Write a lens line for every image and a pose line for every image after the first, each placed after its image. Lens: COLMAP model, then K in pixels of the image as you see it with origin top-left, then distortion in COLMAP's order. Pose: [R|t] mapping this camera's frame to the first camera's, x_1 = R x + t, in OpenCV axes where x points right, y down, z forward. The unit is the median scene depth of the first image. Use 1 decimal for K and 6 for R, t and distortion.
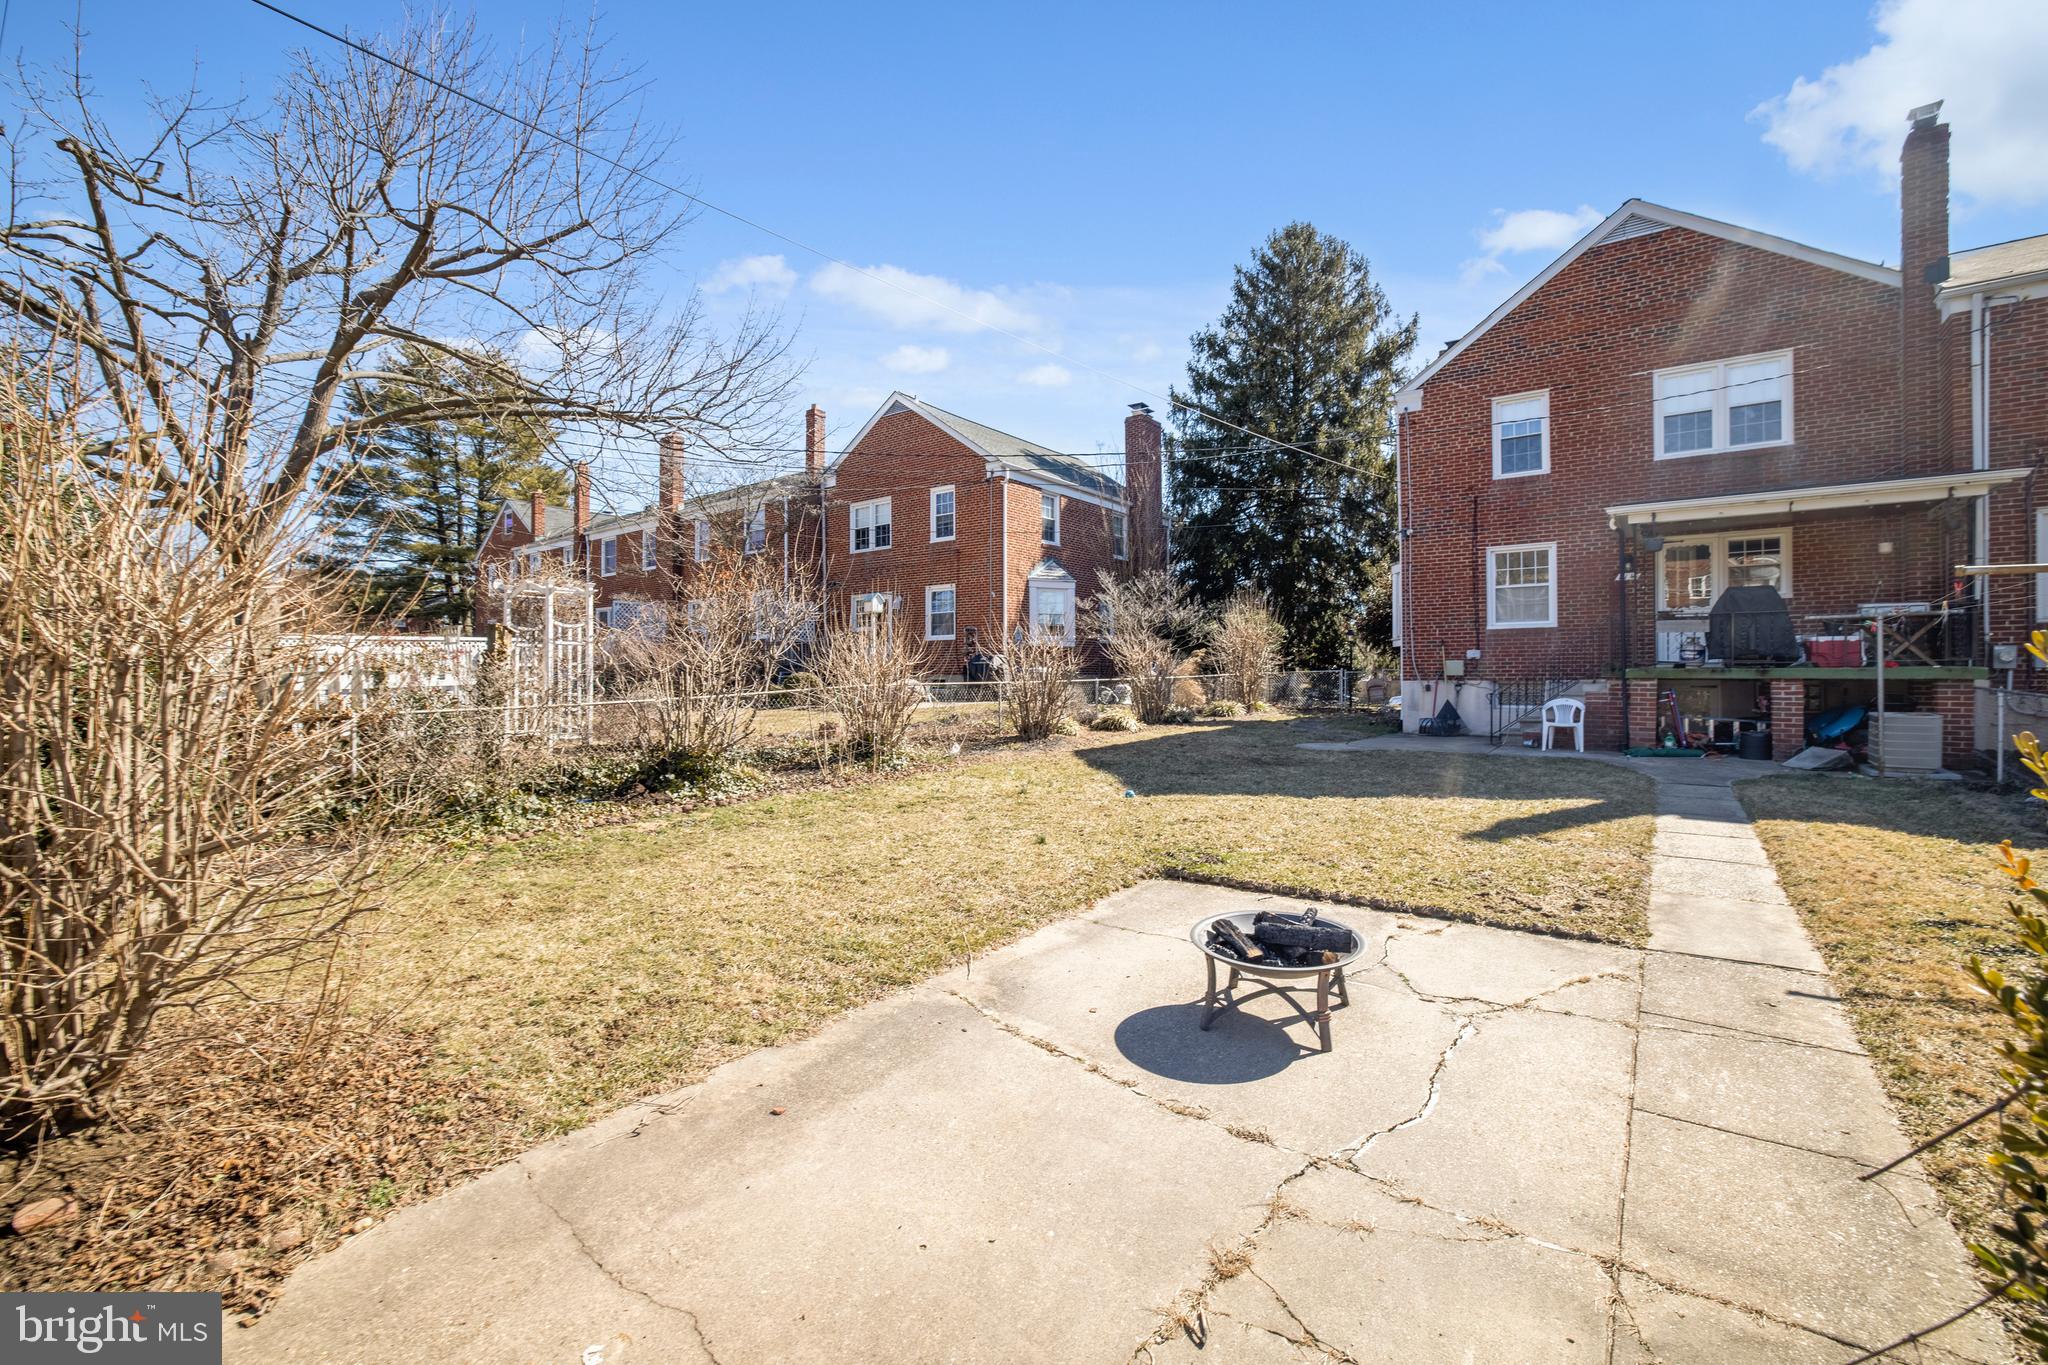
lens RADIAL K [[943.6, 0, 1048.0], [0, 943.6, 706.0], [0, 0, 1]] dist [-0.036424, 0.009424]
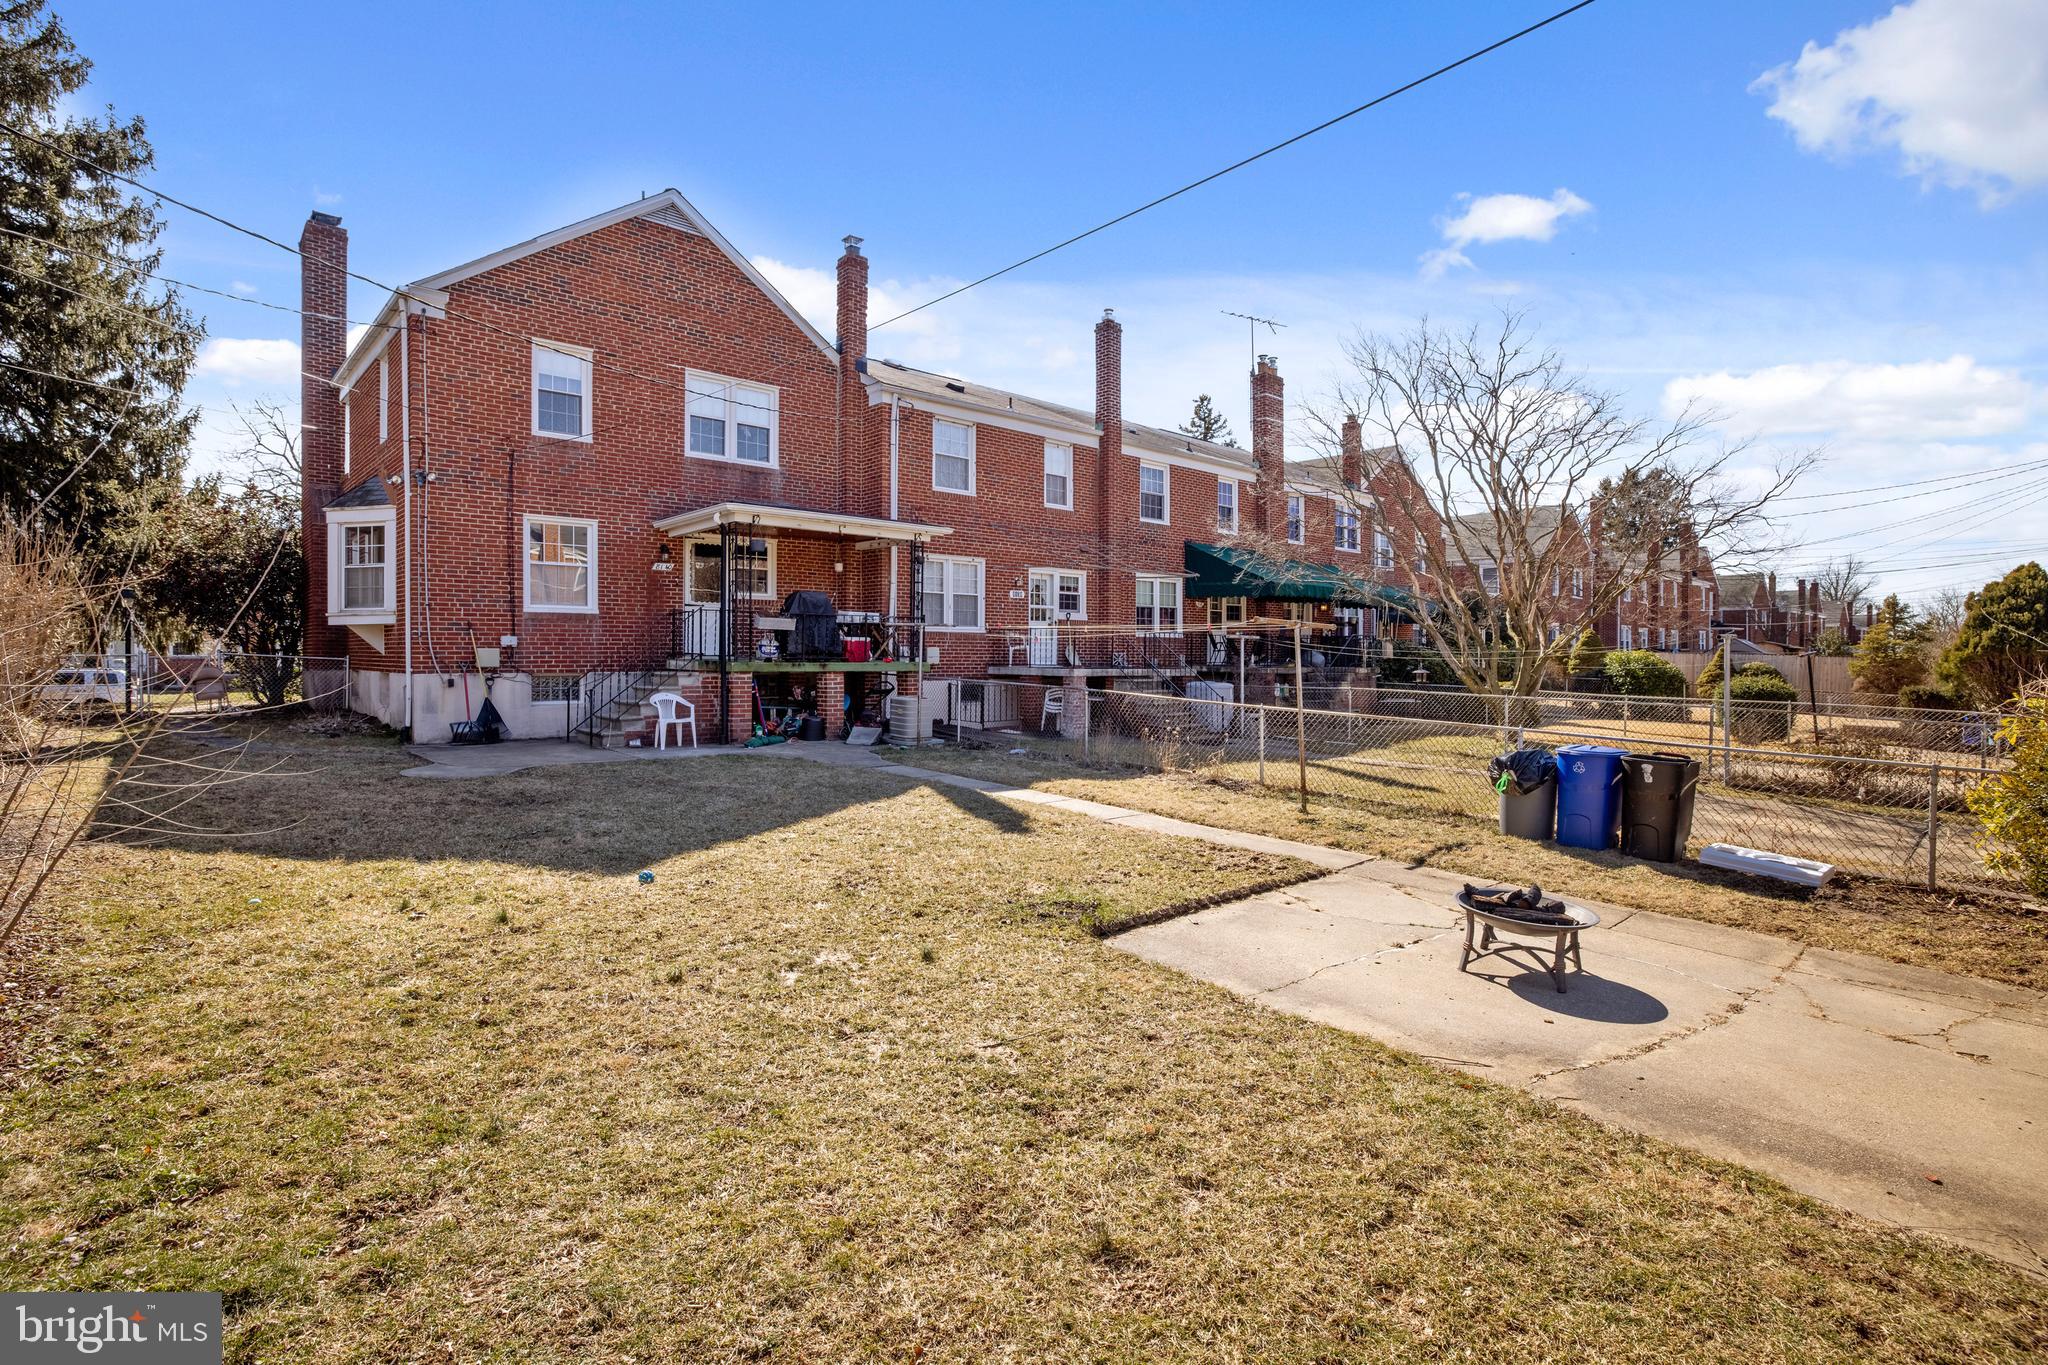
lens RADIAL K [[1004.2, 0, 1024.0], [0, 1004.2, 682.5], [0, 0, 1]] dist [-0.050902, 0.021727]
pose [[0.151475, -0.021133, 0.988235, -0.376336], [0.020974, 0.999615, 0.018162, -0.028407], [-0.988239, 0.017976, 0.151860, 0.473758]]
